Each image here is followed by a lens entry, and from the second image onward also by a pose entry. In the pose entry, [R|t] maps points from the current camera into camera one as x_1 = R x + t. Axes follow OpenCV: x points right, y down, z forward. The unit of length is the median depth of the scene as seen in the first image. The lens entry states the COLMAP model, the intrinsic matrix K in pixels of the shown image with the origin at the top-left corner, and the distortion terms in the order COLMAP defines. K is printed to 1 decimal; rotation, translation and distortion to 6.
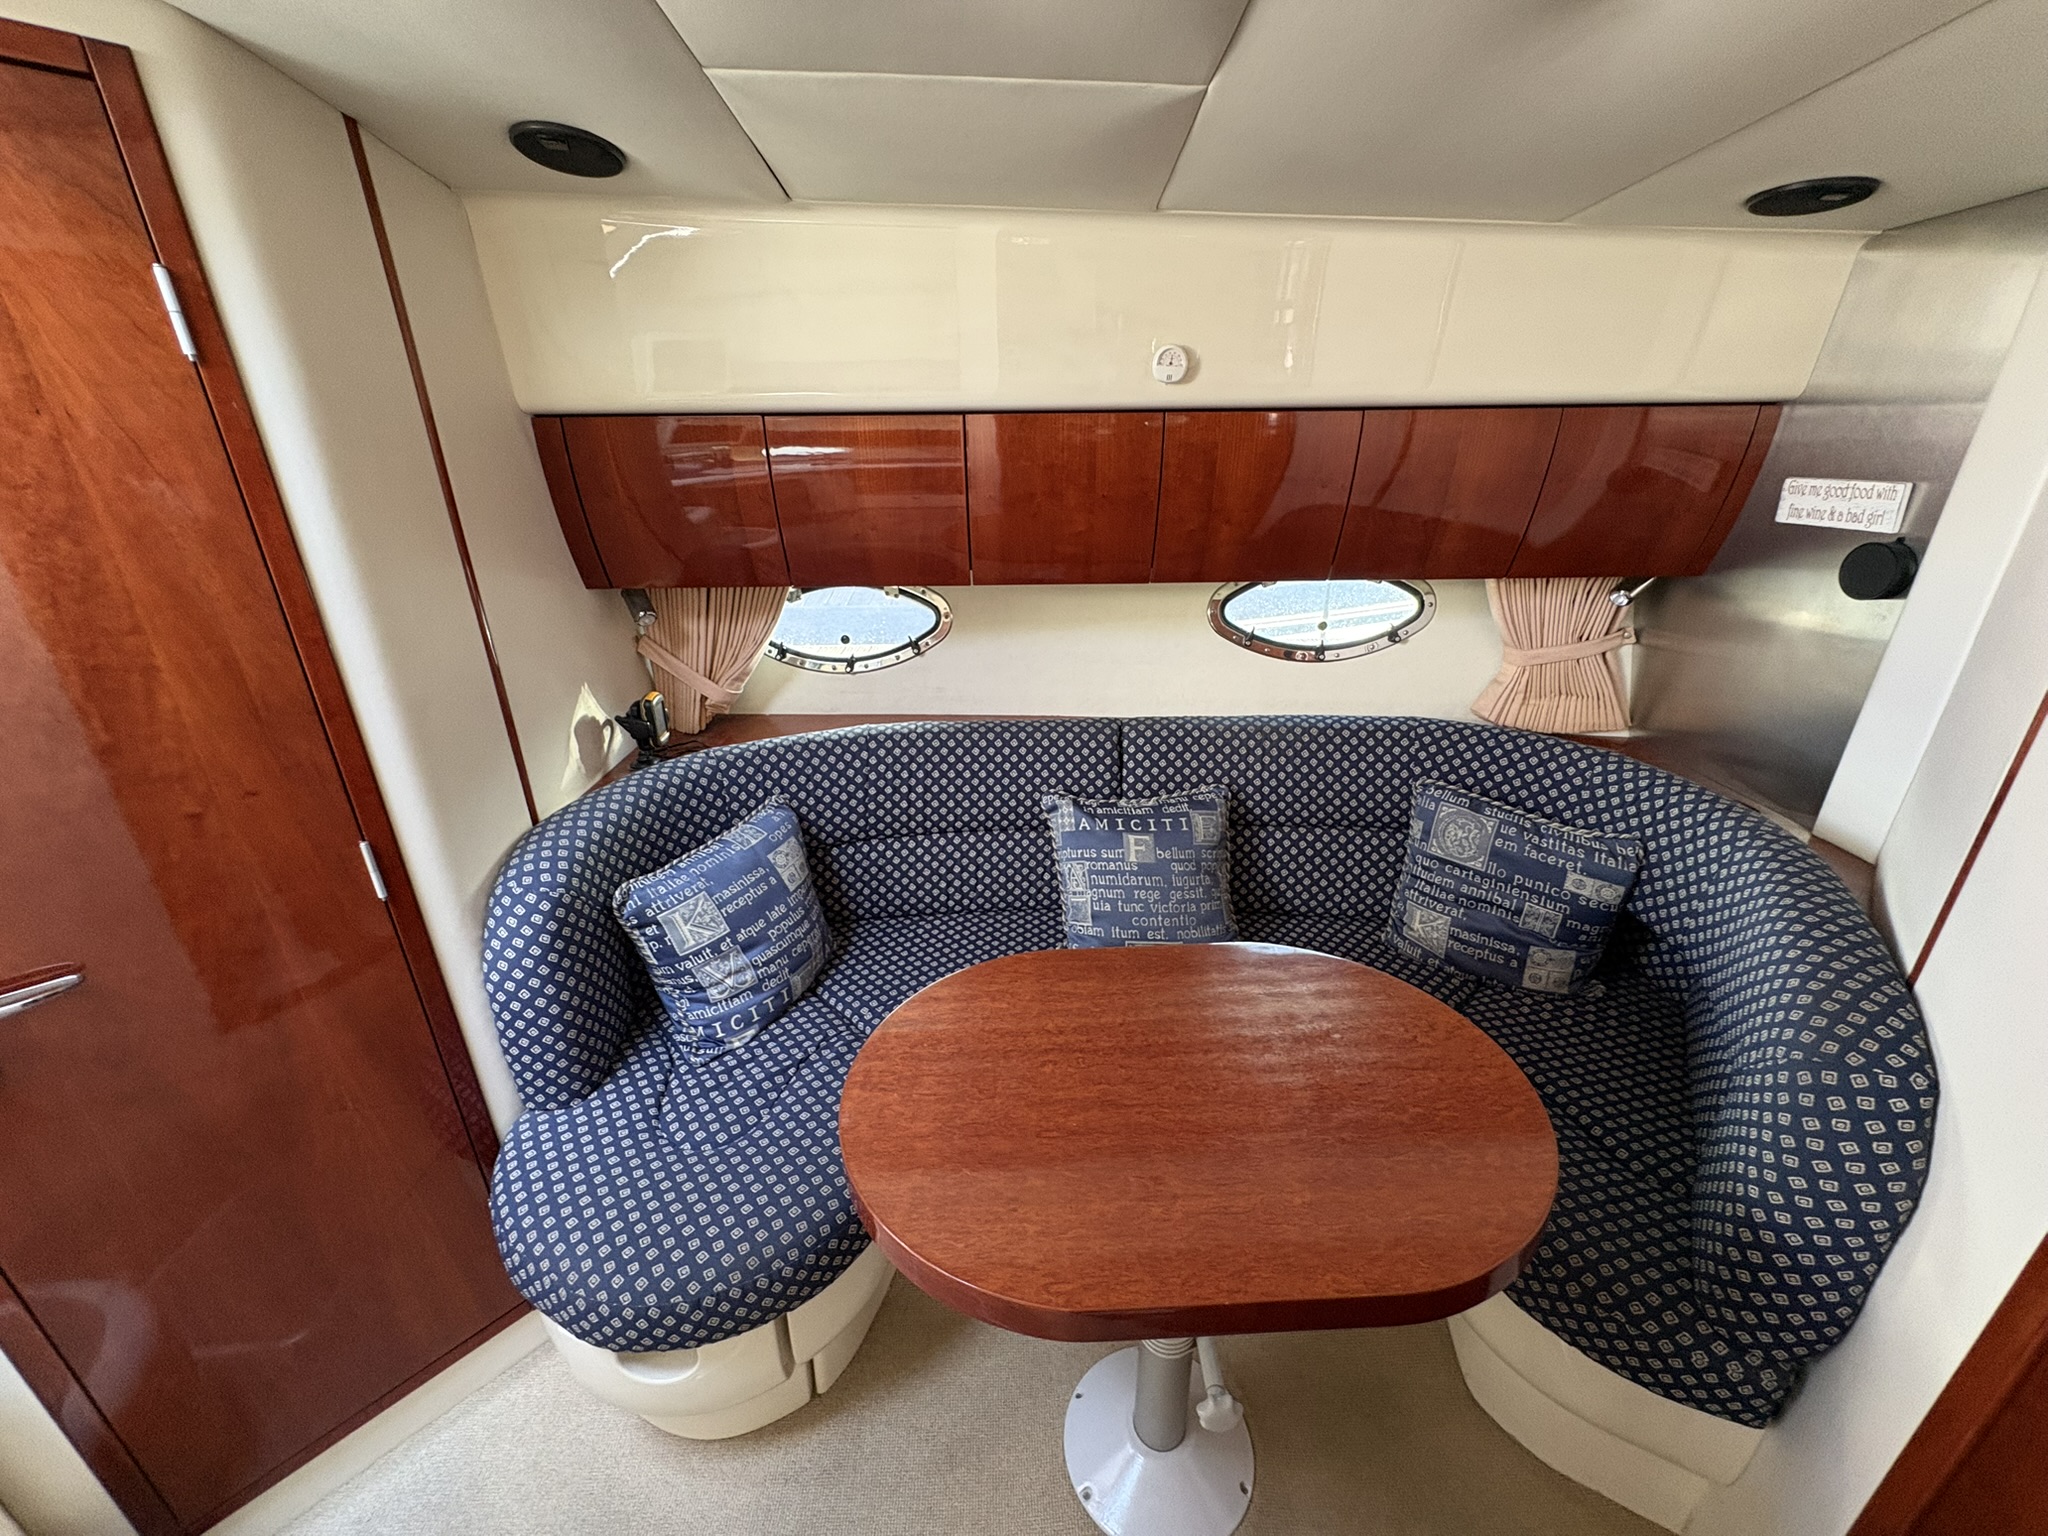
lens RADIAL K [[812.6, 0, 1029.8], [0, 812.6, 771.0], [0, 0, 1]] dist [-0.000039, -0.000599]
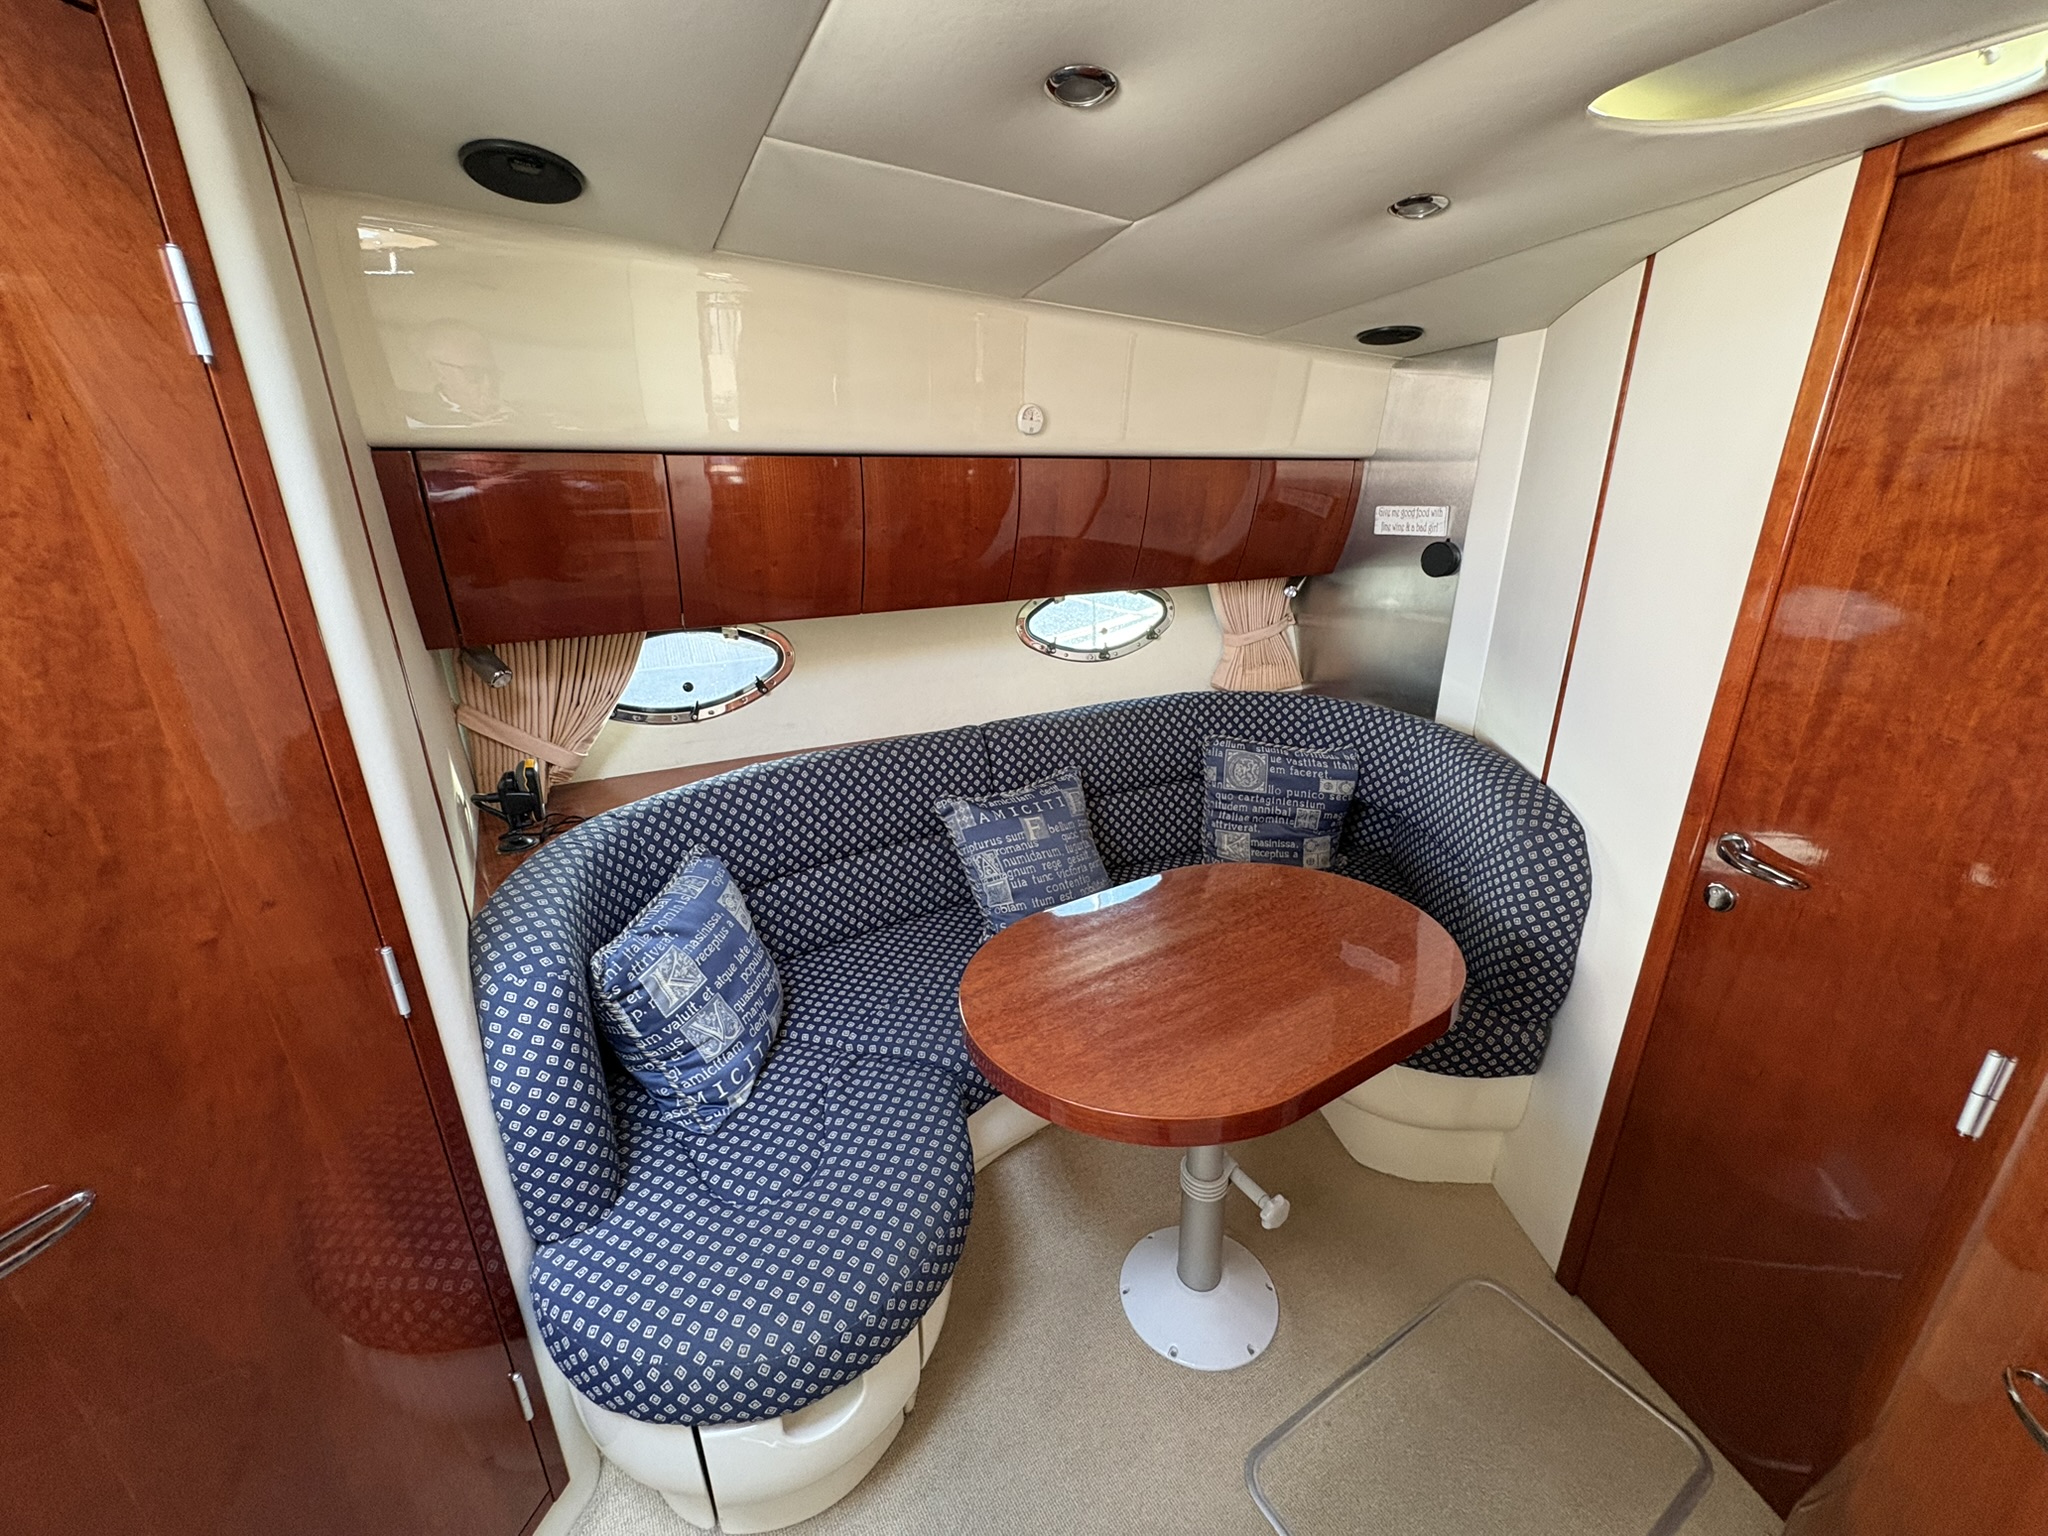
lens RADIAL K [[812.6, 0, 1026.6], [0, 812.6, 774.7], [0, 0, 1]] dist [-0.000039, -0.000599]
pose [[0.870765, -0.162366, 0.464119, -0.420530], [0.188967, 0.981922, -0.011020, 0.032934], [-0.453939, 0.097299, 0.885705, -0.025614]]
